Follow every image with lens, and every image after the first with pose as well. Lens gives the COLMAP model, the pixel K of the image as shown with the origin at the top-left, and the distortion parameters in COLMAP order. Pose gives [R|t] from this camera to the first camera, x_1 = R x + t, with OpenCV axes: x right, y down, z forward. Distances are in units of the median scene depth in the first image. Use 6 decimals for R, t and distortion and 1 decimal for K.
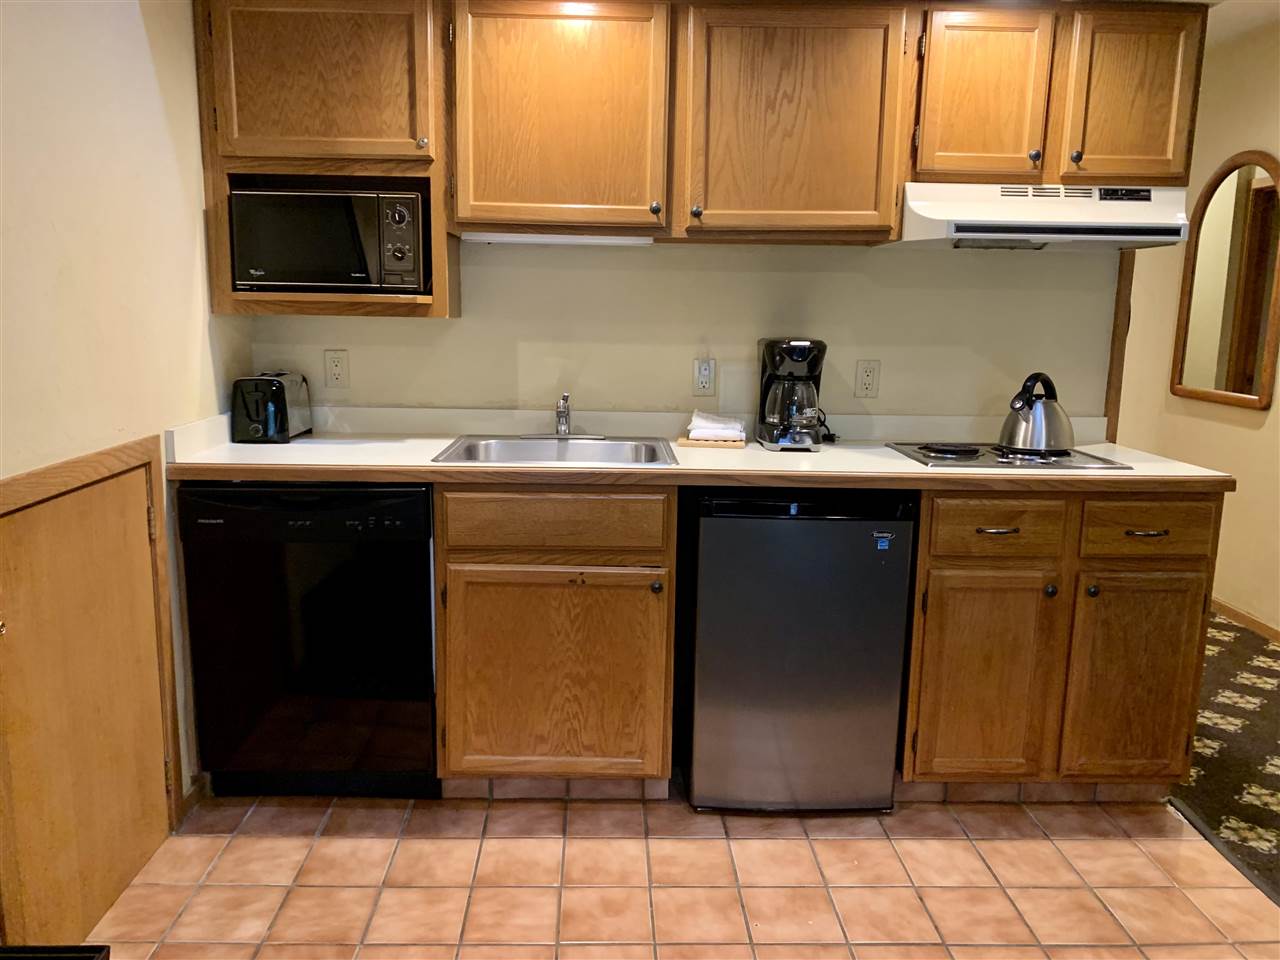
lens RADIAL K [[976.9, 0, 632.9], [0, 976.9, 479.1], [0, 0, 1]] dist [0.036239, -0.037338]
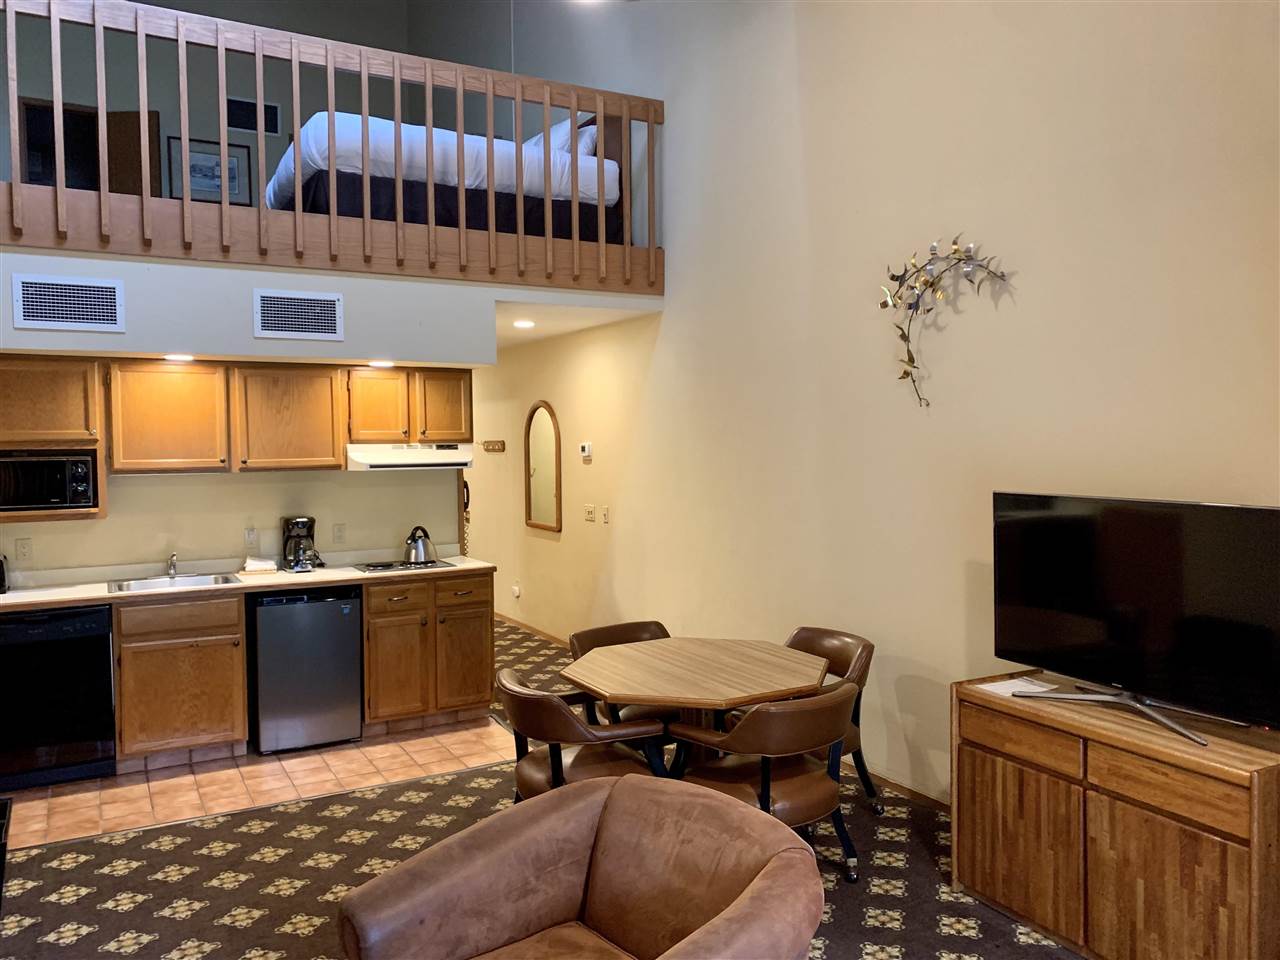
lens RADIAL K [[976.9, 0, 634.0], [0, 976.9, 483.2], [0, 0, 1]] dist [0.036239, -0.037338]
pose [[0.887074, -0.045468, 0.459382, -0.162285], [0.103770, 0.989309, -0.102464, 0.073108], [-0.449812, 0.138564, 0.882309, -1.212387]]
